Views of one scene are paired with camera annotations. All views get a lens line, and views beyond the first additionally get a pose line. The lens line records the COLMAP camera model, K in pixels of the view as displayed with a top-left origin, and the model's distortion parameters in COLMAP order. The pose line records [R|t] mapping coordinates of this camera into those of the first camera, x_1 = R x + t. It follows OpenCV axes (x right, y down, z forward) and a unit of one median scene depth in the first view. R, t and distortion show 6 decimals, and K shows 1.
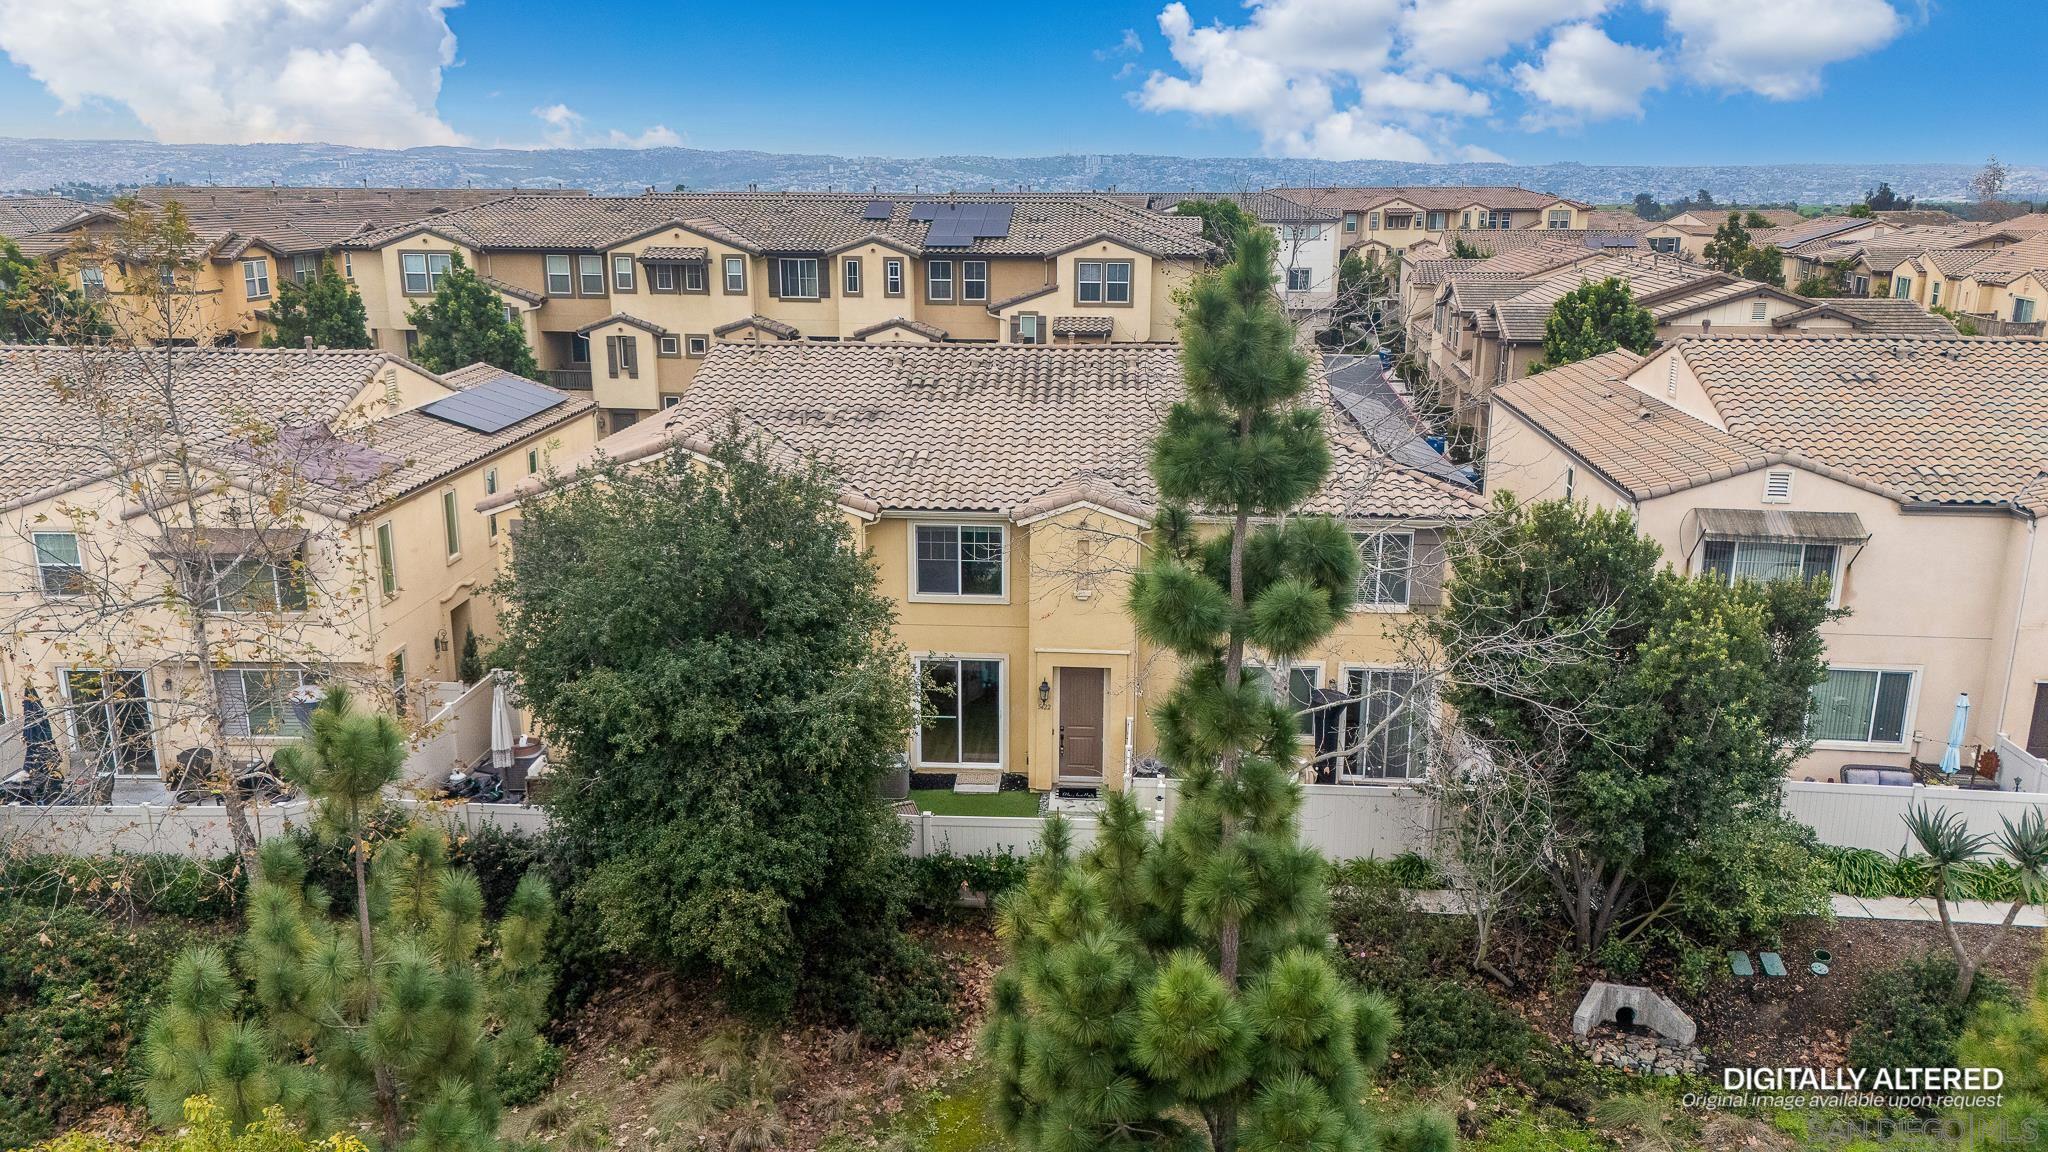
lens RADIAL K [[1495.1, 0, 1018.5], [0, 1495.1, 587.5], [0, 0, 1]] dist [0.071726, -0.063355]
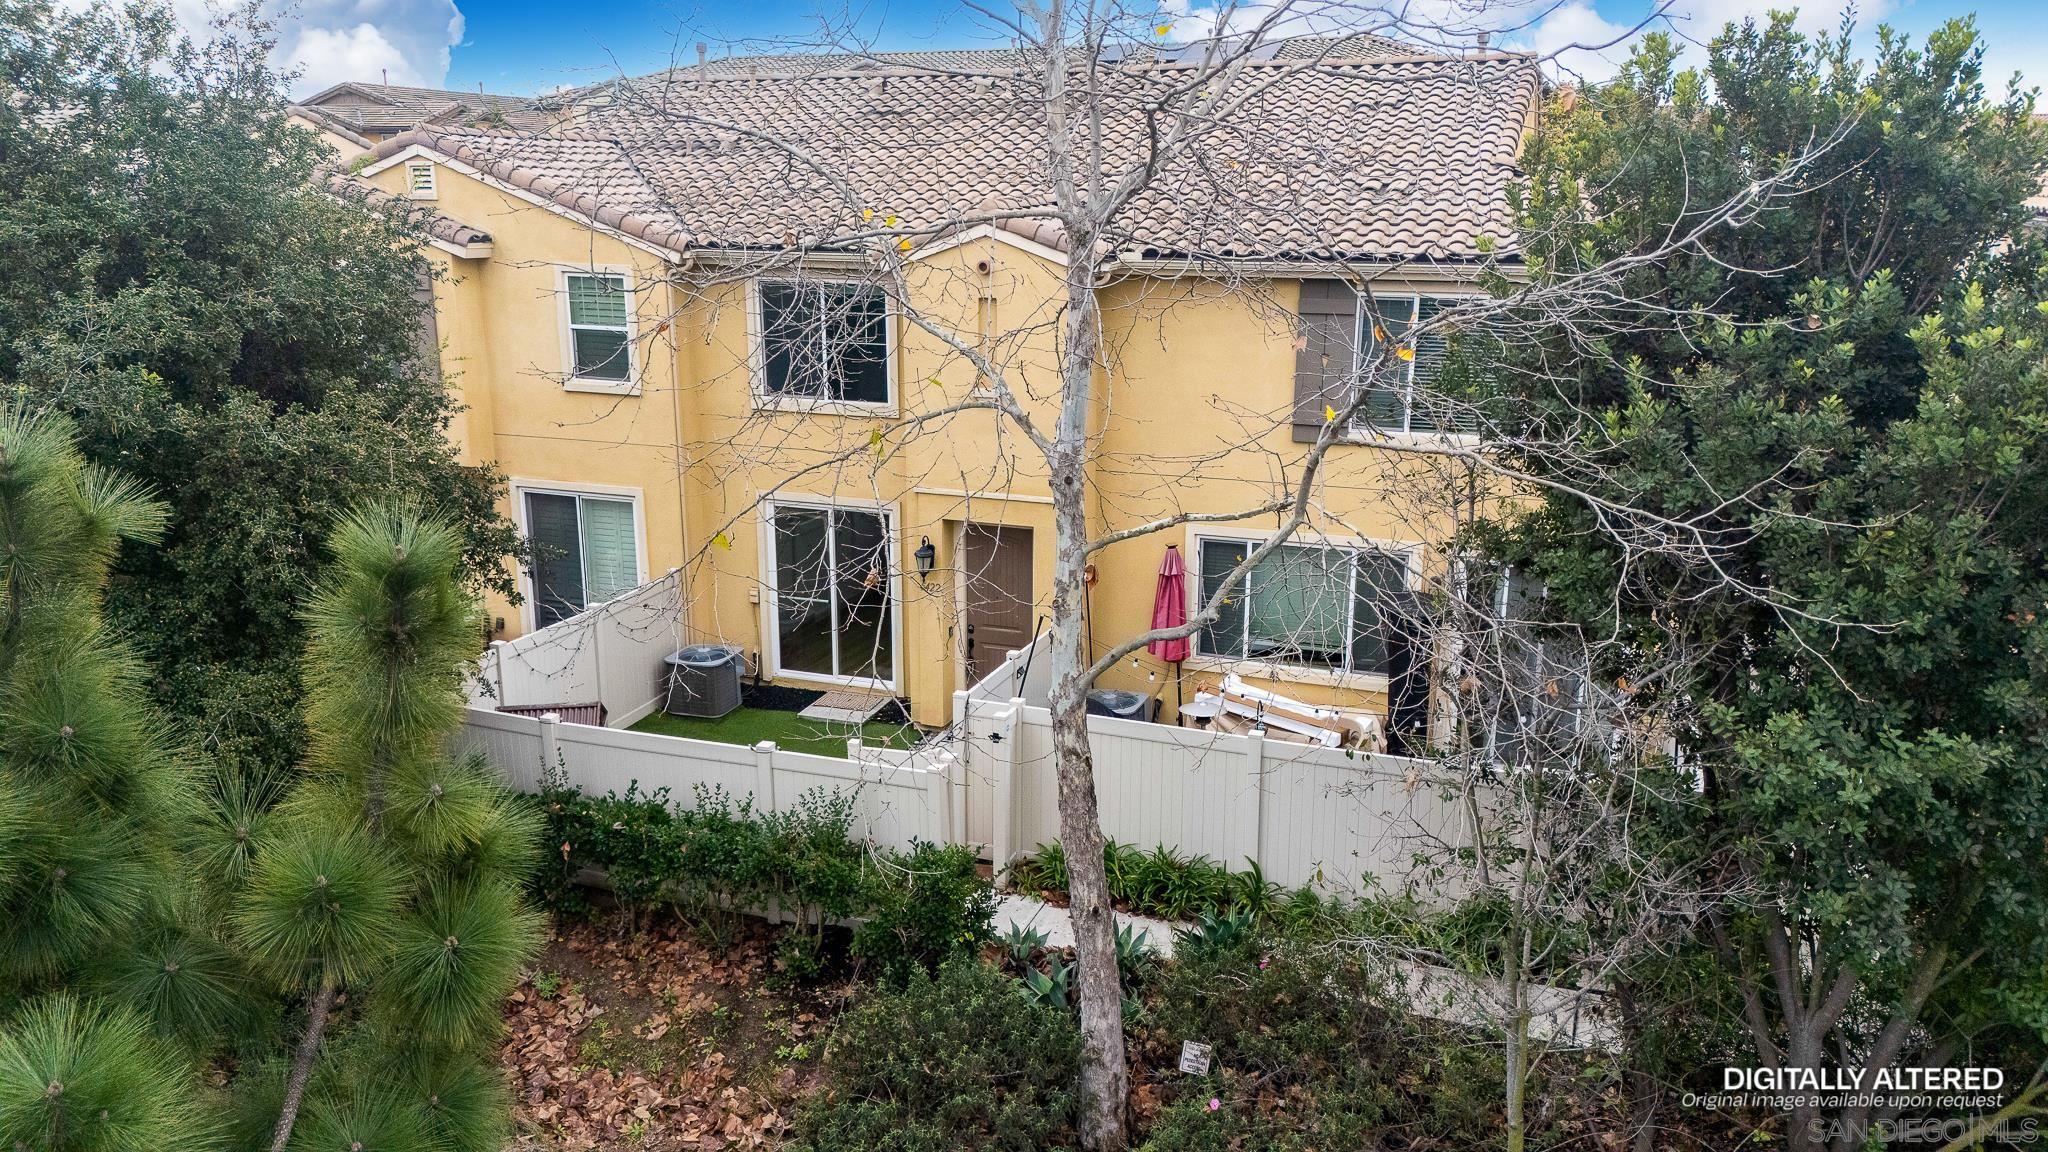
lens RADIAL K [[1495.1, 0, 1028.4], [0, 1495.1, 584.0], [0, 0, 1]] dist [0.071726, -0.063355]
pose [[0.959468, 0.072565, -0.272315, 0.217994], [-0.074312, 0.997227, 0.003909, 0.073014], [0.271844, 0.016486, 0.962200, 0.430251]]
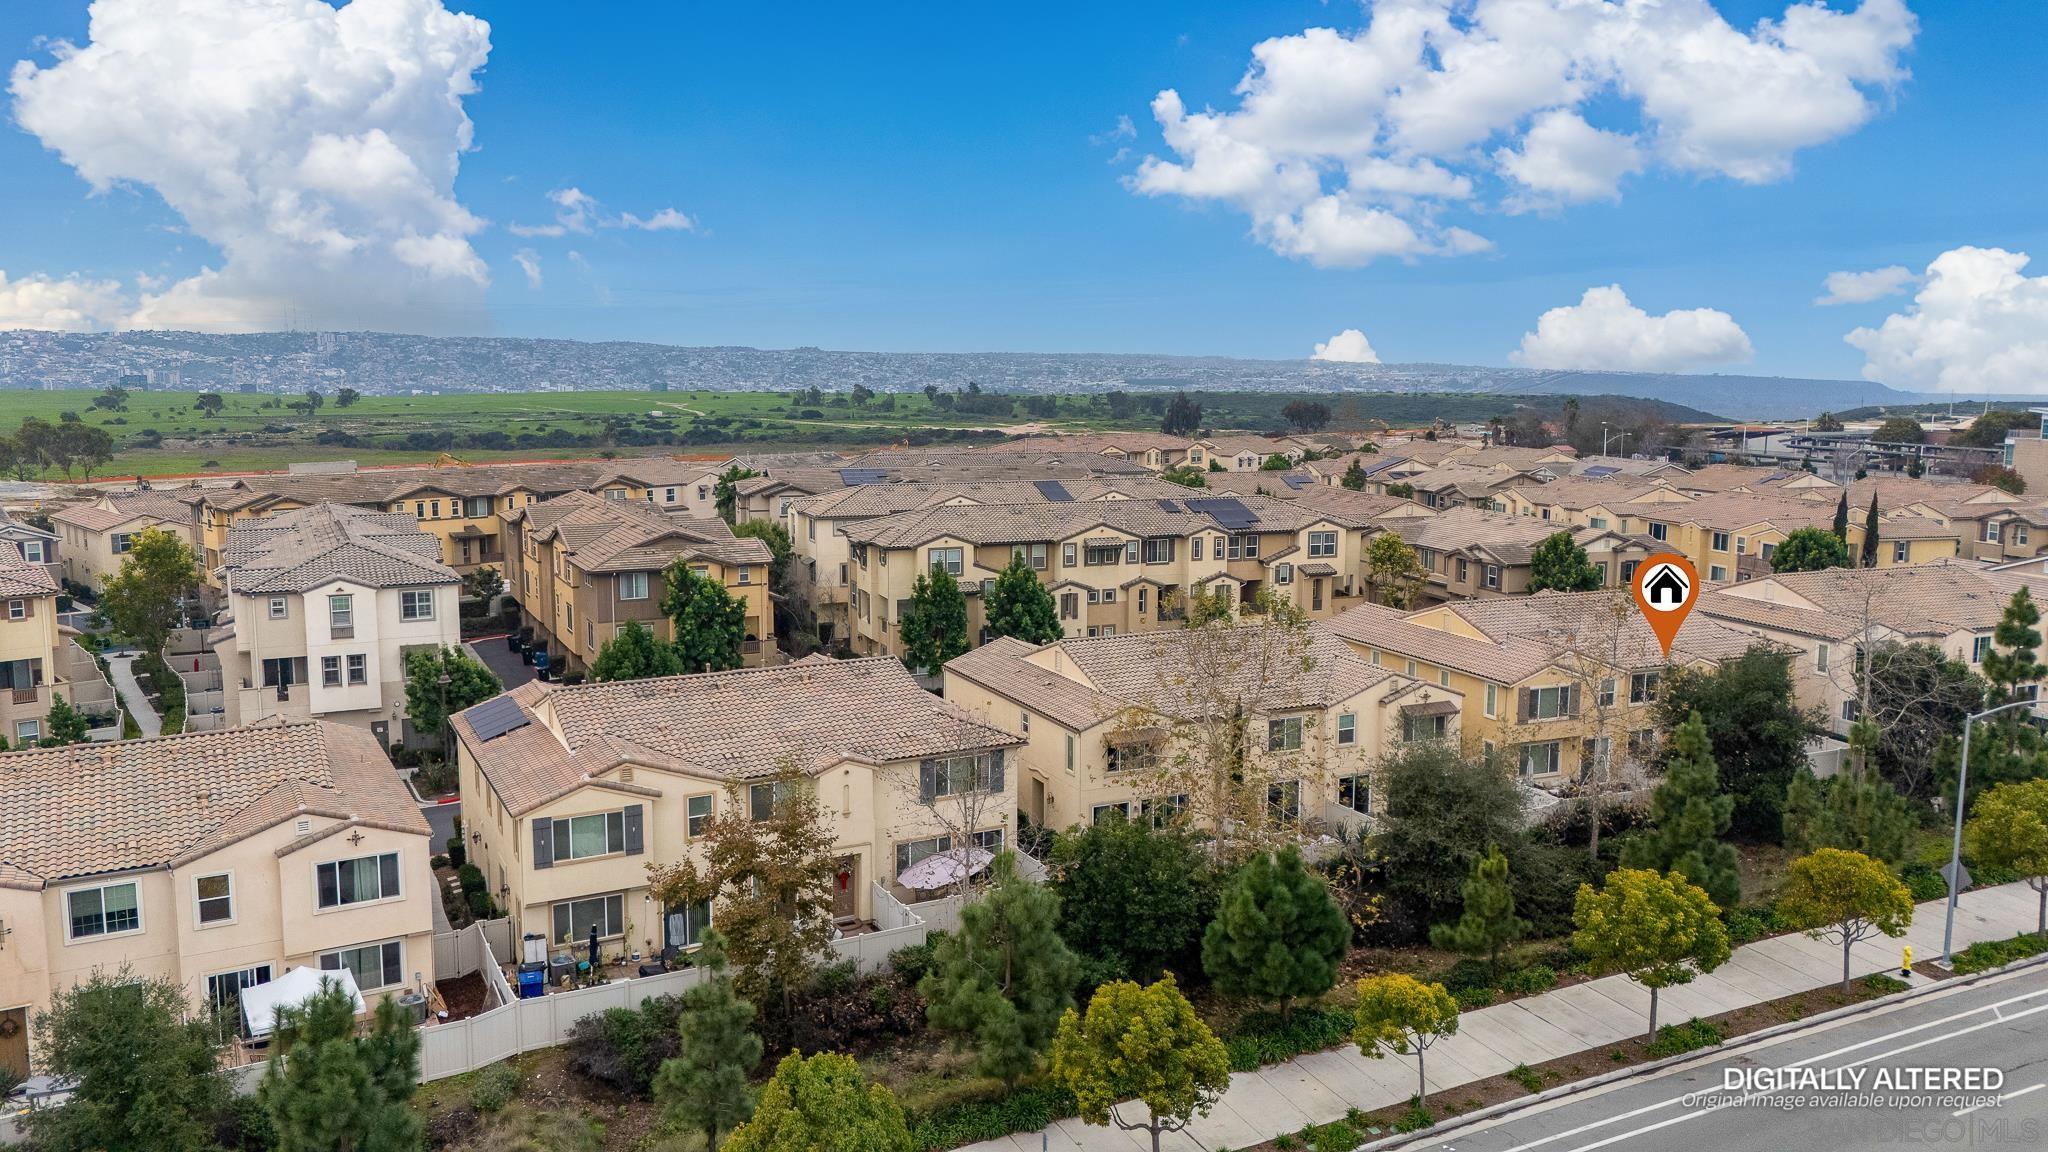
lens RADIAL K [[1495.1, 0, 1031.8], [0, 1495.1, 572.1], [0, 0, 1]] dist [0.071726, -0.063355]
pose [[0.885032, -0.062207, 0.461356, -2.049931], [0.118948, 0.988353, -0.094916, -0.088748], [-0.450078, 0.138881, 0.882124, -0.754153]]
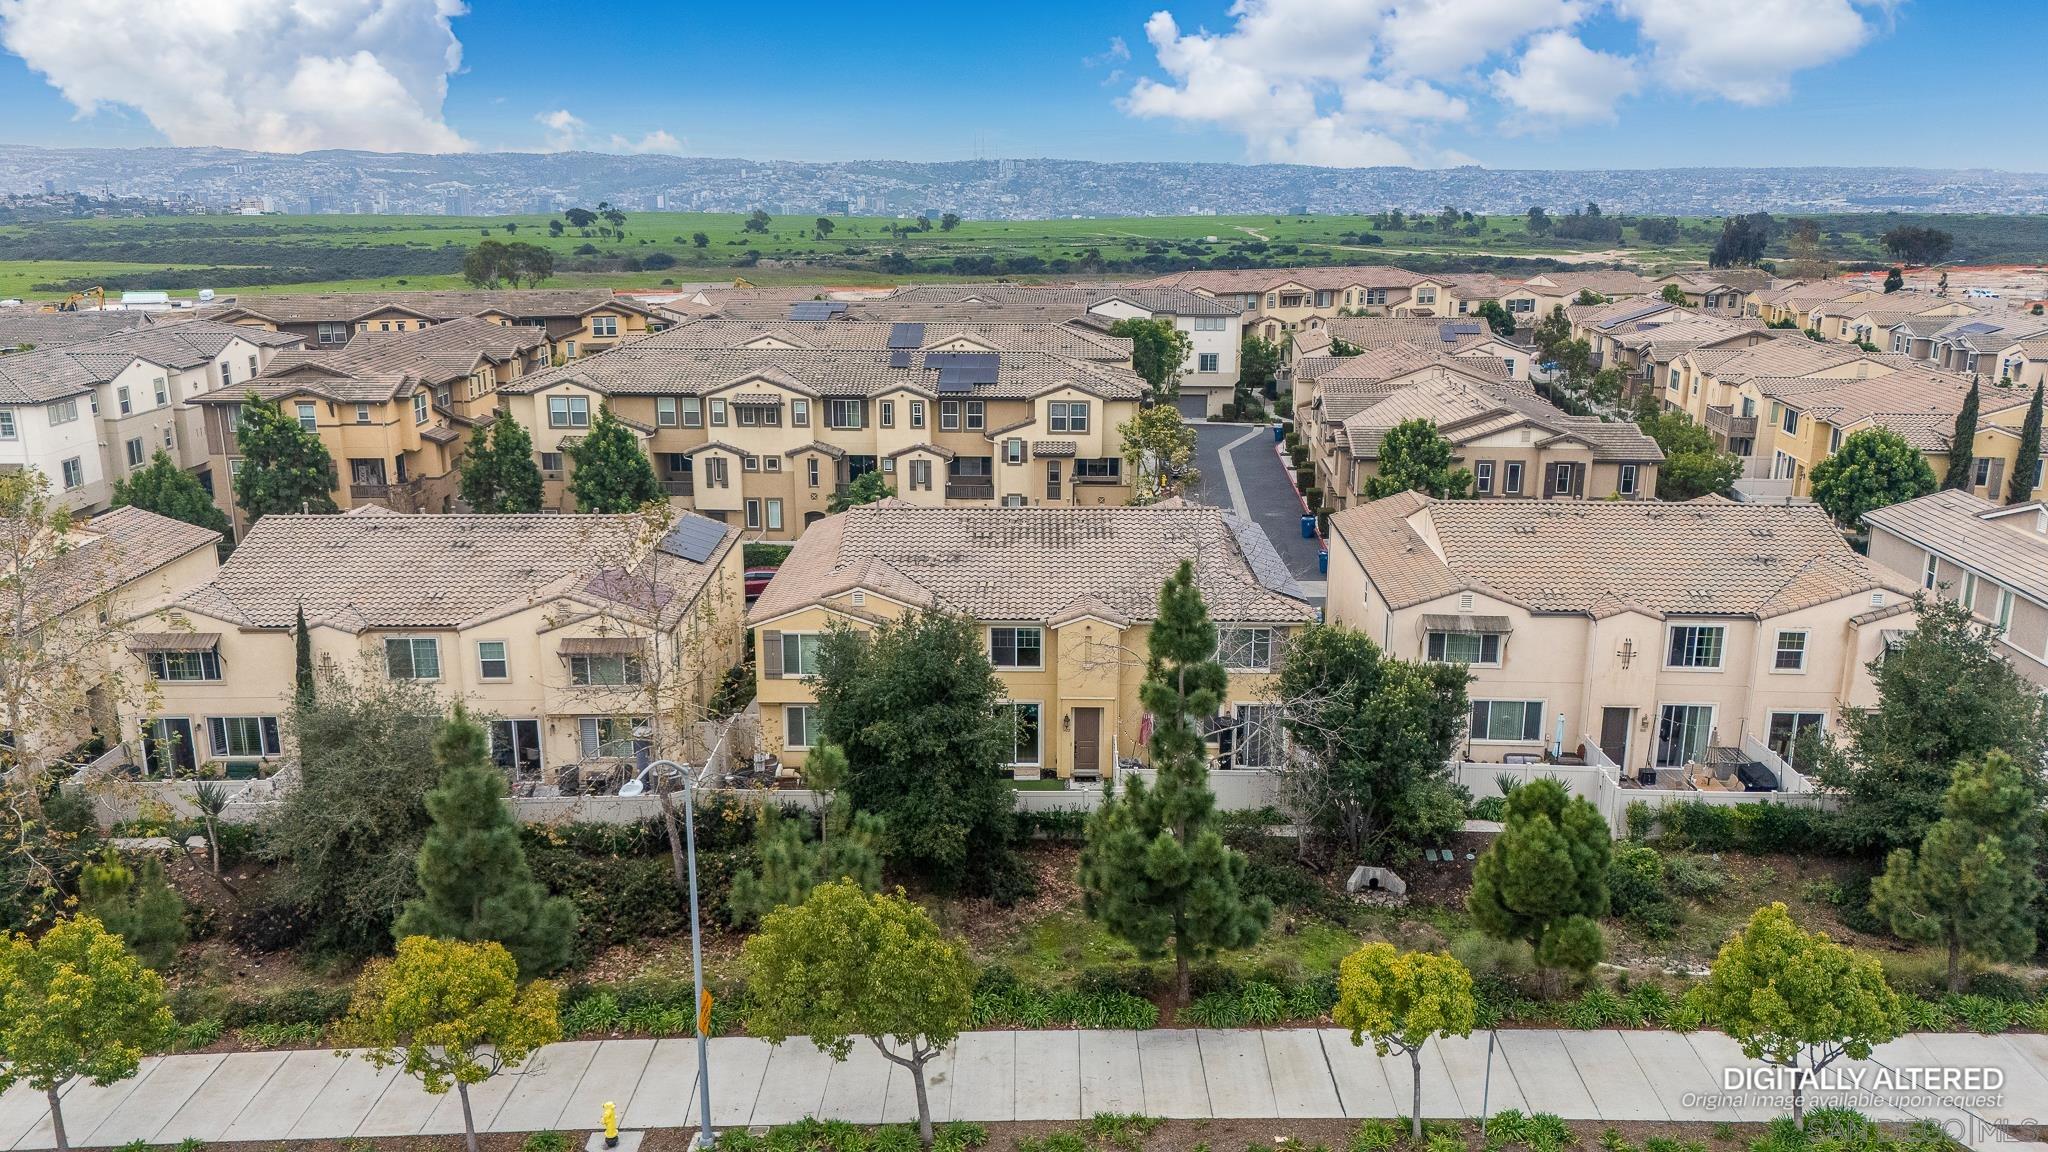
lens RADIAL K [[1495.1, 0, 1017.4], [0, 1495.1, 579.9], [0, 0, 1]] dist [0.071726, -0.063355]
pose [[0.998485, -0.015695, 0.052744, -0.129074], [0.016055, 0.999851, -0.006414, -0.085849], [-0.052635, 0.007252, 0.998587, -0.747319]]
